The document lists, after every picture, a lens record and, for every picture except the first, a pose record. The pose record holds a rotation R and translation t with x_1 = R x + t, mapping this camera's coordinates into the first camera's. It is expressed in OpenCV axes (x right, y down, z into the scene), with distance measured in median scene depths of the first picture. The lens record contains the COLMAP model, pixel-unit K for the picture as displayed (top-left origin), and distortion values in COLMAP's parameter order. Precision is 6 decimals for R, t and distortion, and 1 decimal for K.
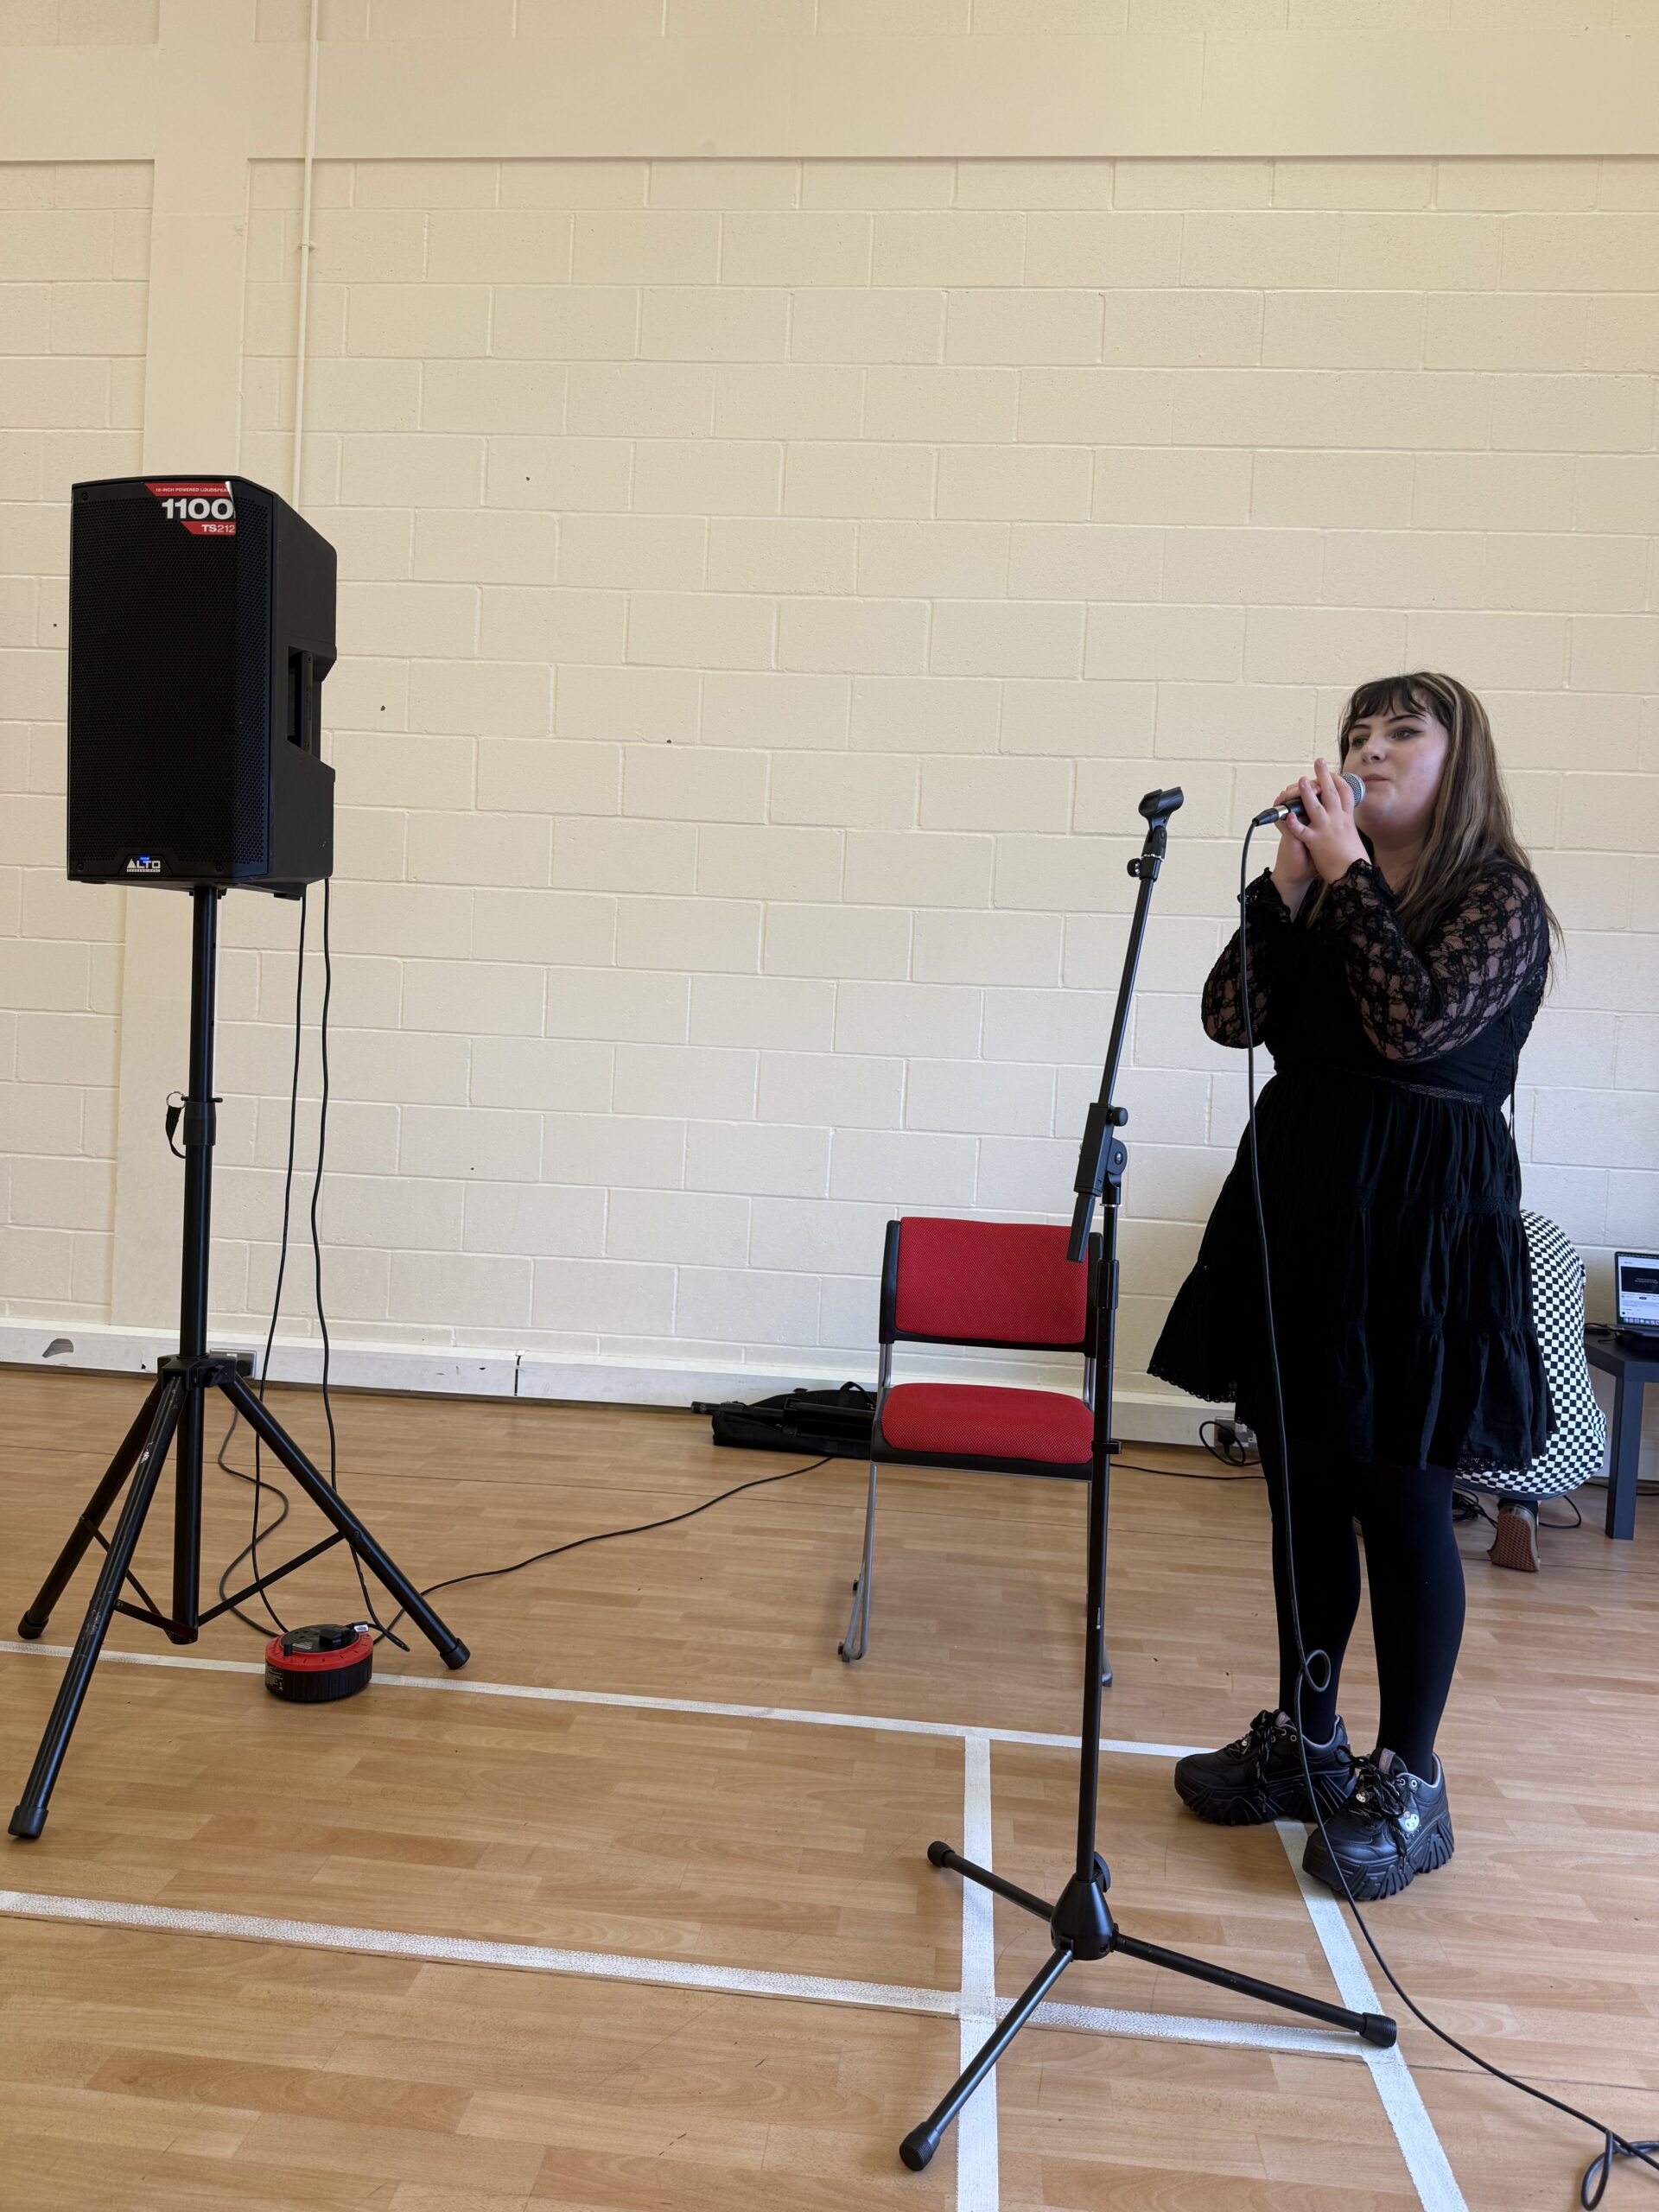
lens RADIAL K [[1516.8, 0, 829.5], [0, 1516.8, 1106.0], [0, 0, 1]] dist [0.071845, -0.147332]
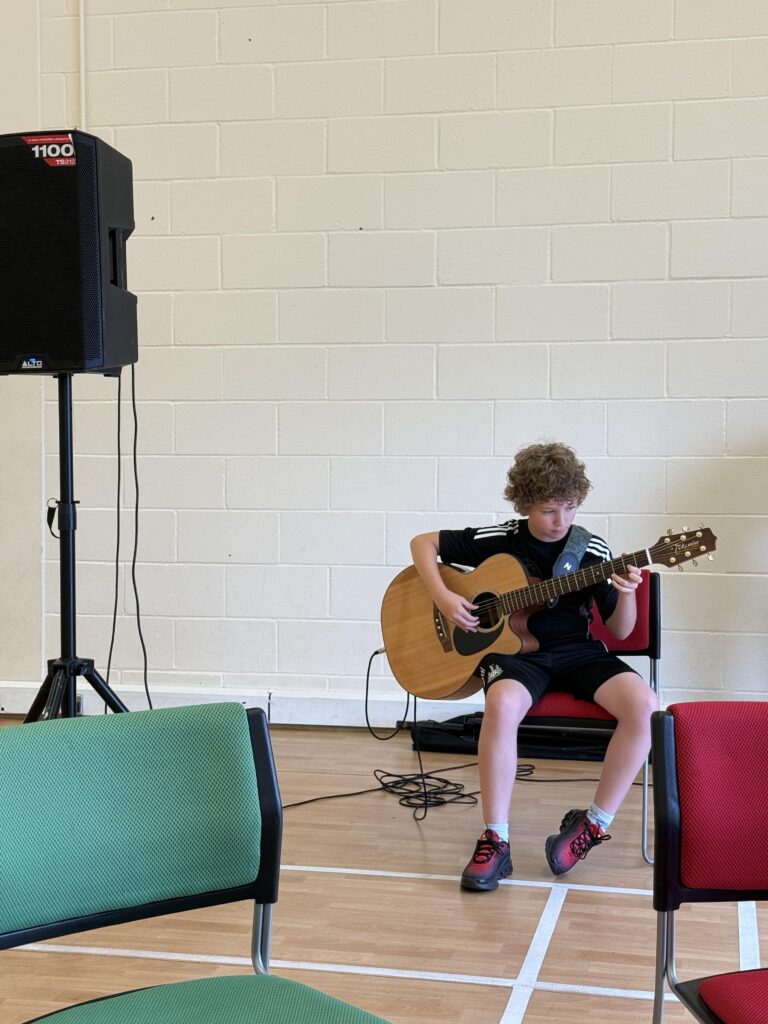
lens RADIAL K [[1527.9, 0, 384.0], [0, 1527.9, 512.0], [0, 0, 1]] dist [-0.013881, 0.099683]
pose [[0.990605, -0.043505, -0.129651, 0.141760], [0.043110, 0.999053, -0.005856, 0.030872], [0.129783, 0.000212, 0.991542, -0.592350]]
